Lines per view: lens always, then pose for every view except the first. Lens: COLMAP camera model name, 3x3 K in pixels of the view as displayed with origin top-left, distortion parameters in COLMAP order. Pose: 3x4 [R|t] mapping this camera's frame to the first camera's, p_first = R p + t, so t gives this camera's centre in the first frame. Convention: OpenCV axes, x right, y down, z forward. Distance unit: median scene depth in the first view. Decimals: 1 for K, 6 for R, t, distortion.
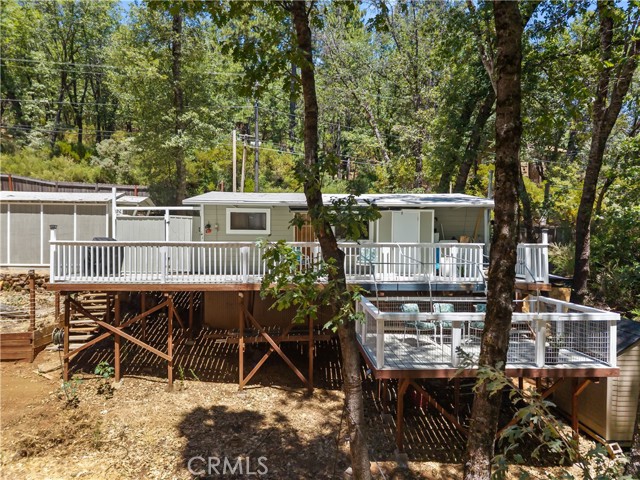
lens RADIAL K [[437.8, 0, 320.0], [0, 437.8, 240.0], [0, 0, 1]] dist [0.006376, -0.004475]
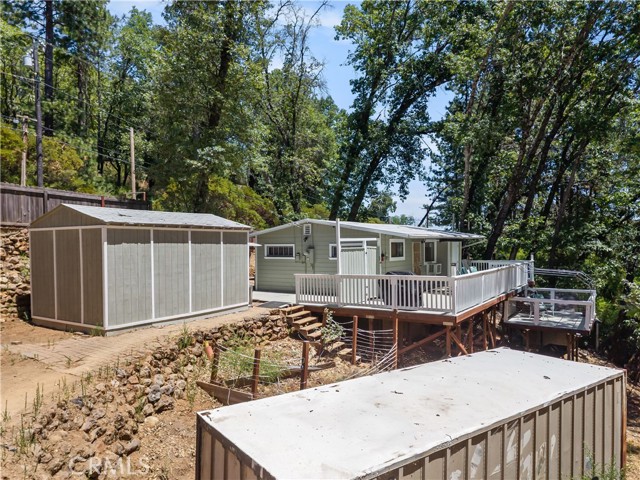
lens RADIAL K [[453.4, 0, 331.3], [0, 453.4, 241.9], [0, 0, 1]] dist [0.031648, -0.000905]
pose [[0.585001, -0.010033, 0.810971, -1.280619], [0.012113, 0.999920, 0.003632, -0.071785], [-0.810942, 0.007699, 0.585076, 0.427934]]
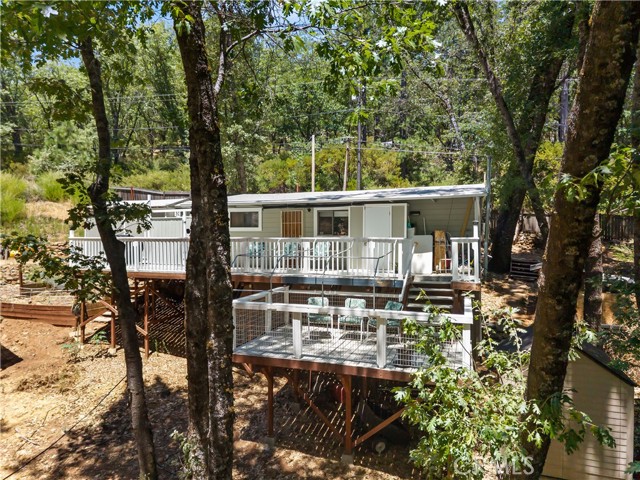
lens RADIAL K [[437.8, 0, 320.0], [0, 437.8, 240.0], [0, 0, 1]] dist [0.006376, -0.004475]
pose [[0.919737, -0.004979, -0.392505, 0.455702], [0.005933, 0.999982, 0.001218, 0.008340], [0.392491, -0.003449, 0.919749, 0.050487]]
